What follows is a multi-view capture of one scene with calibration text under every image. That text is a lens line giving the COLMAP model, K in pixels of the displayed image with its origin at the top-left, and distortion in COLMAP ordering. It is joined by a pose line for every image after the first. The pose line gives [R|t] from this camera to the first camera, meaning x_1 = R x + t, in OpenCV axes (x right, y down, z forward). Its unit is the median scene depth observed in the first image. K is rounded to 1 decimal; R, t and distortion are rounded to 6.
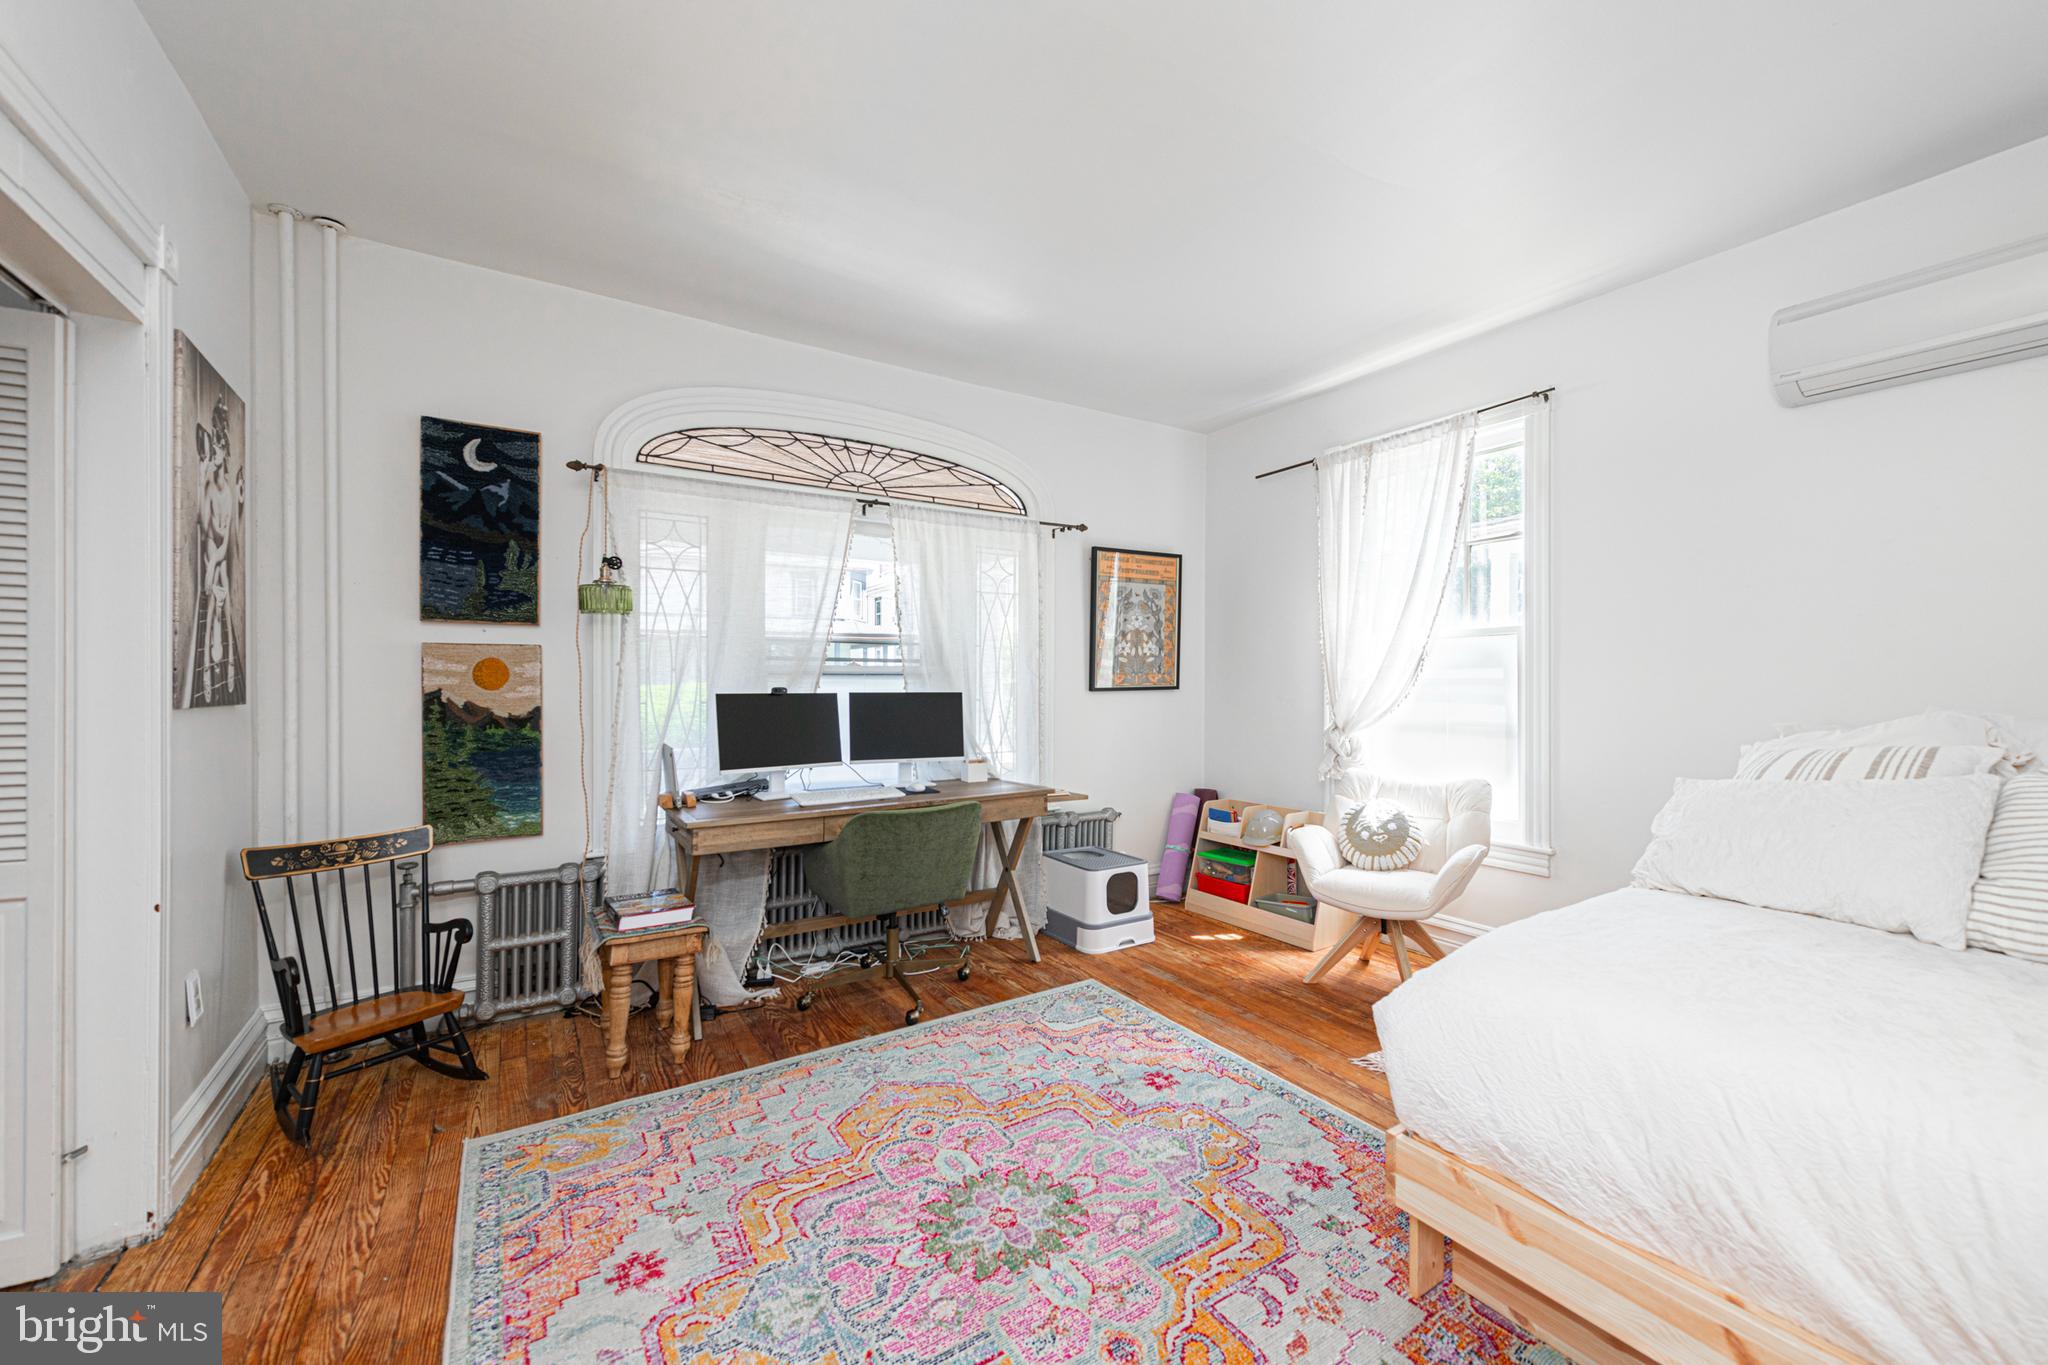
lens RADIAL K [[796.2, 0, 1025.1], [0, 796.2, 676.0], [0, 0, 1]] dist [0.000771, -0.000110]
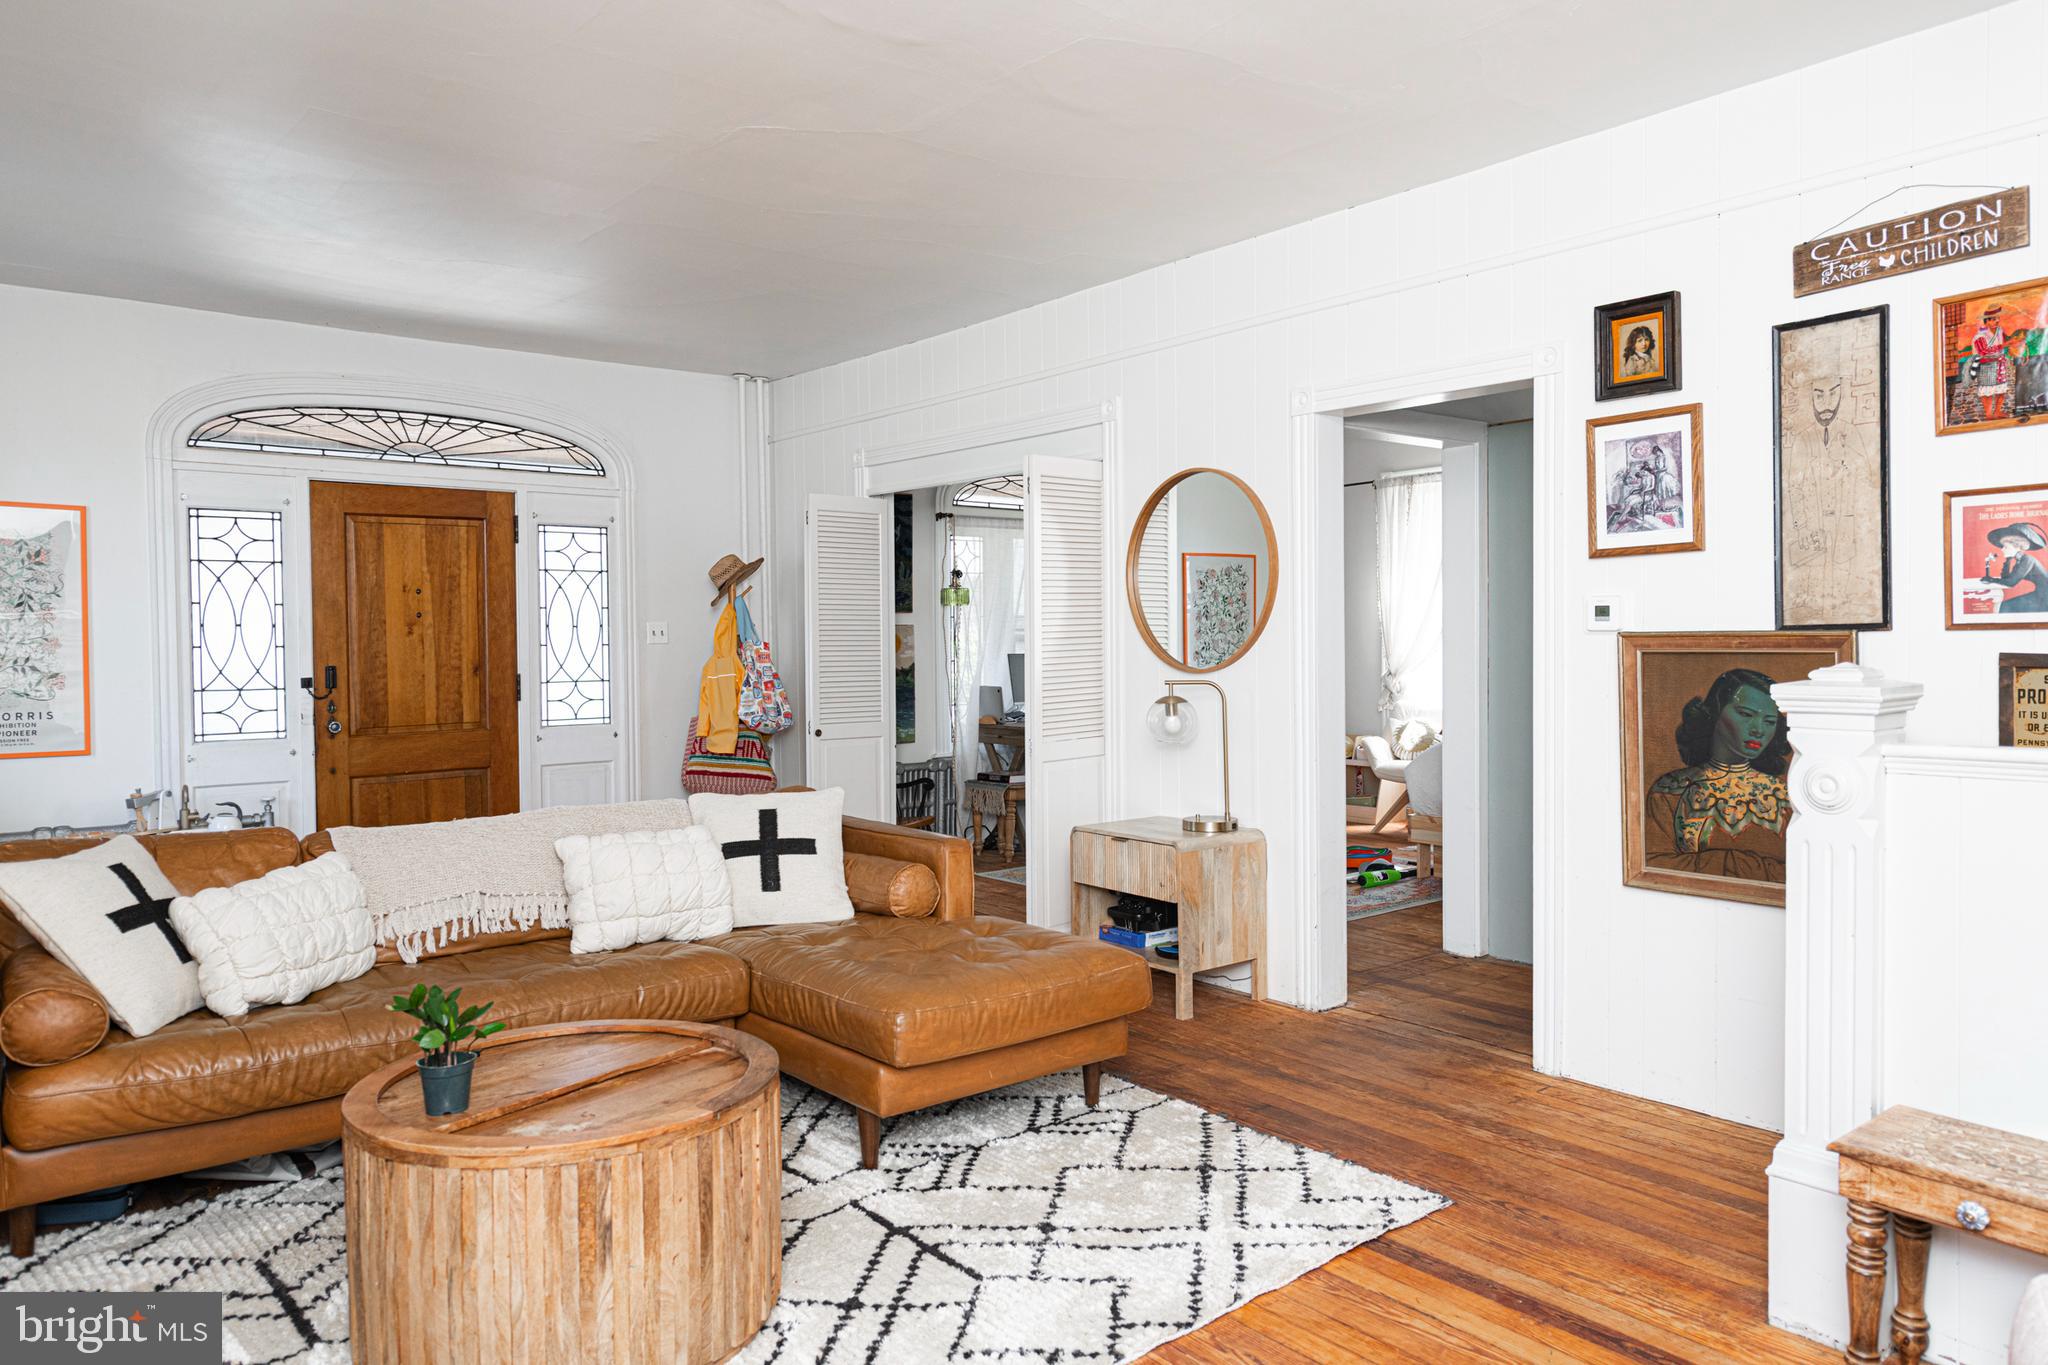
lens RADIAL K [[1353.2, 0, 1026.5], [0, 1353.2, 667.9], [0, 0, 1]] dist [-0.012177, -0.001055]
pose [[0.994230, -0.012931, 0.106487, -0.697598], [0.011320, 0.999812, 0.015721, 0.007614], [-0.106670, -0.014425, 0.994190, -1.814646]]
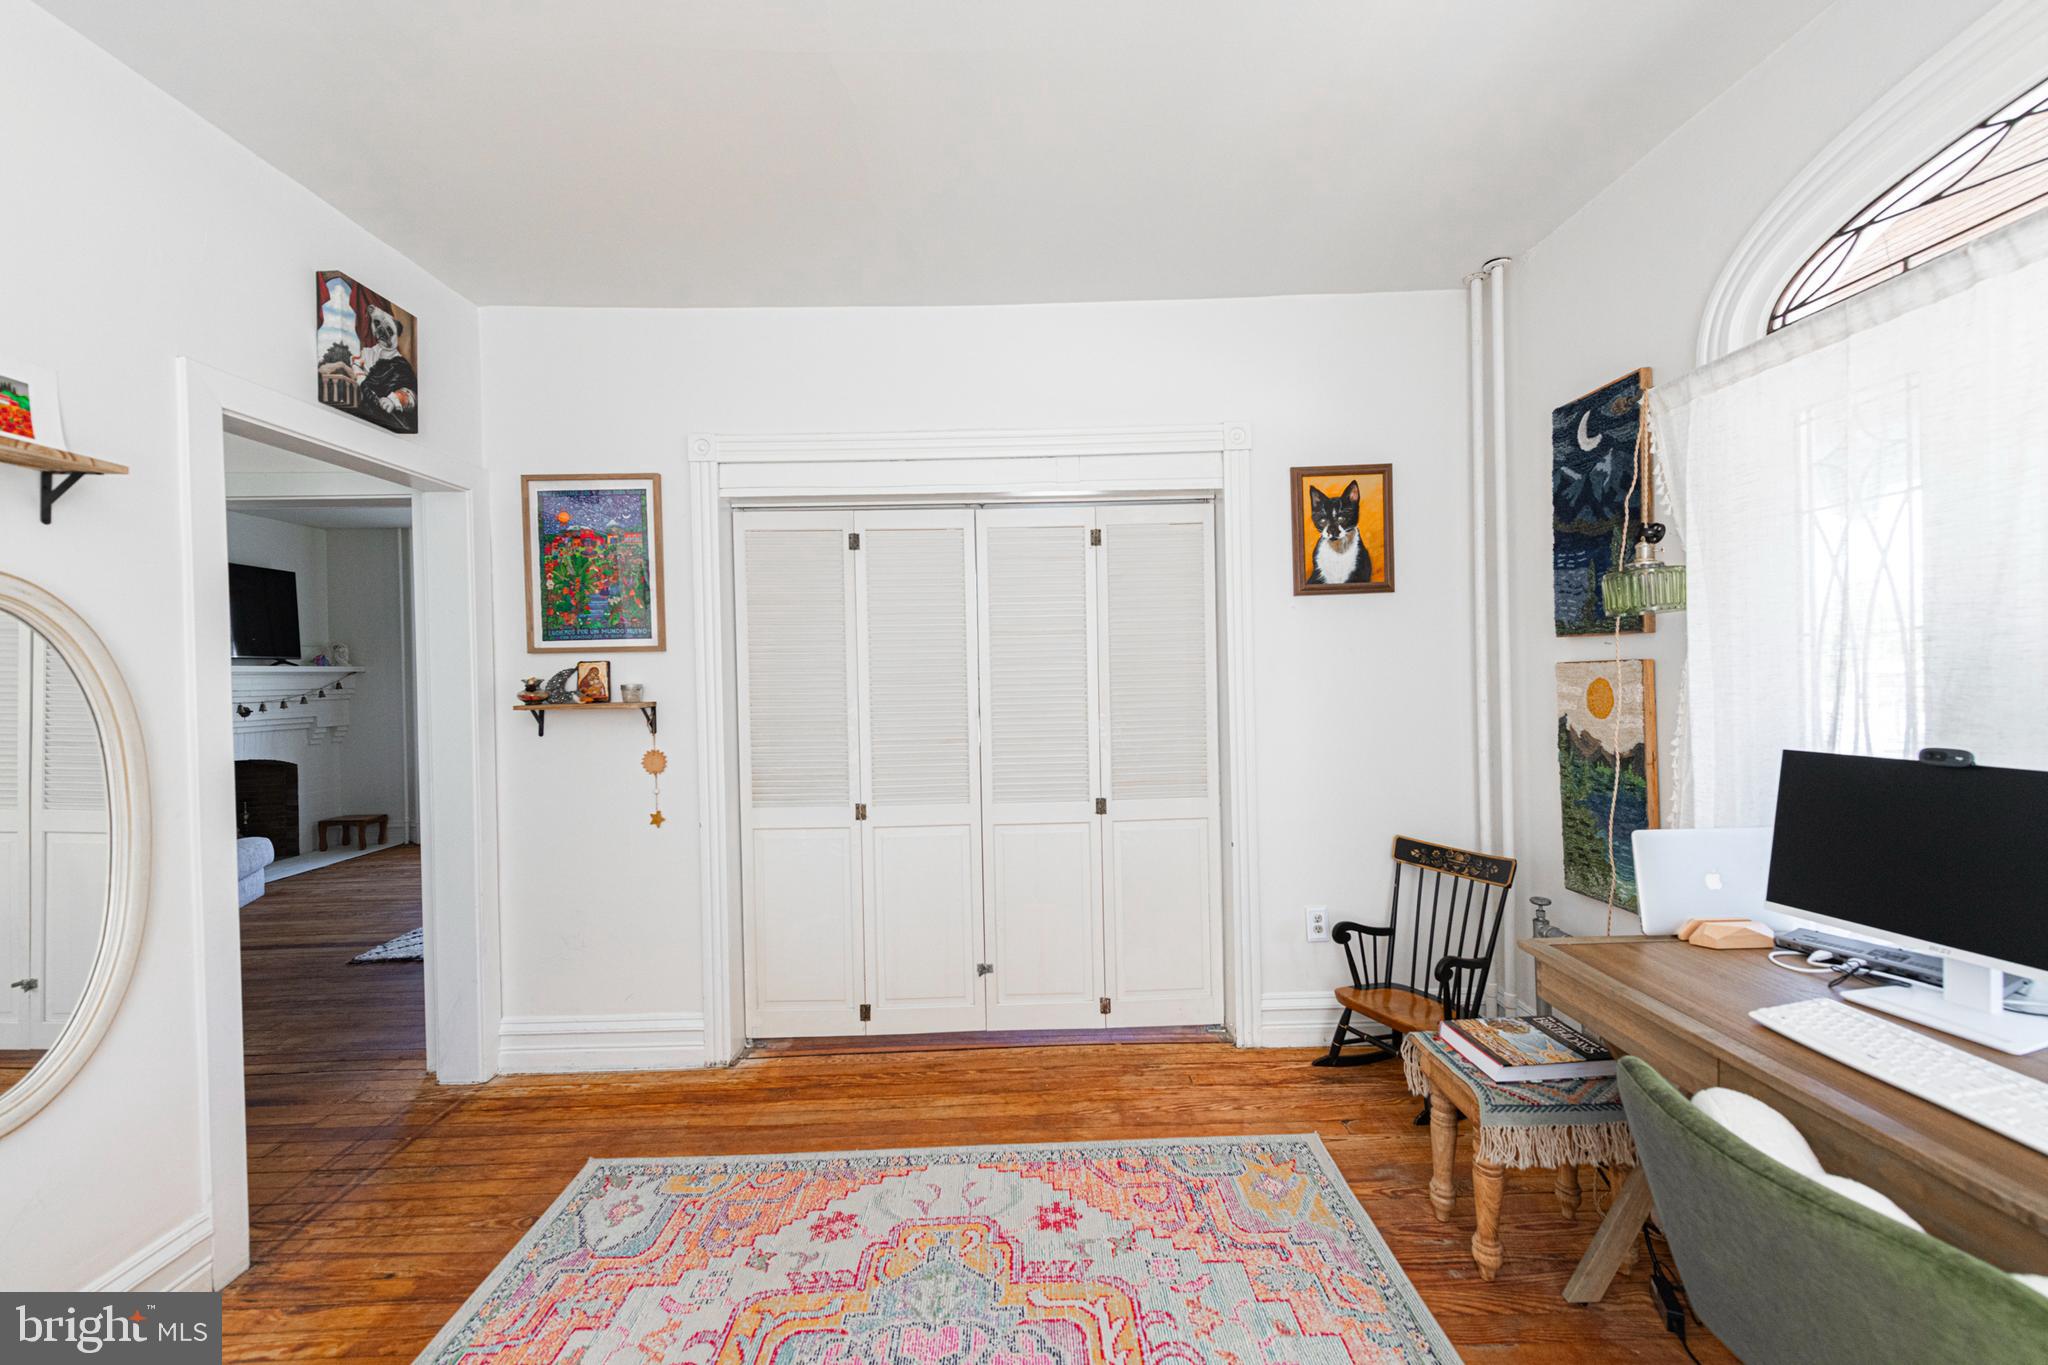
lens RADIAL K [[796.2, 0, 1031.8], [0, 796.2, 683.3], [0, 0, 1]] dist [0.000771, -0.000110]
pose [[-0.514191, 0.016242, -0.857522, 0.314333], [0.018398, 0.999799, 0.007905, -0.034933], [0.857478, -0.011712, -0.514387, 0.925574]]
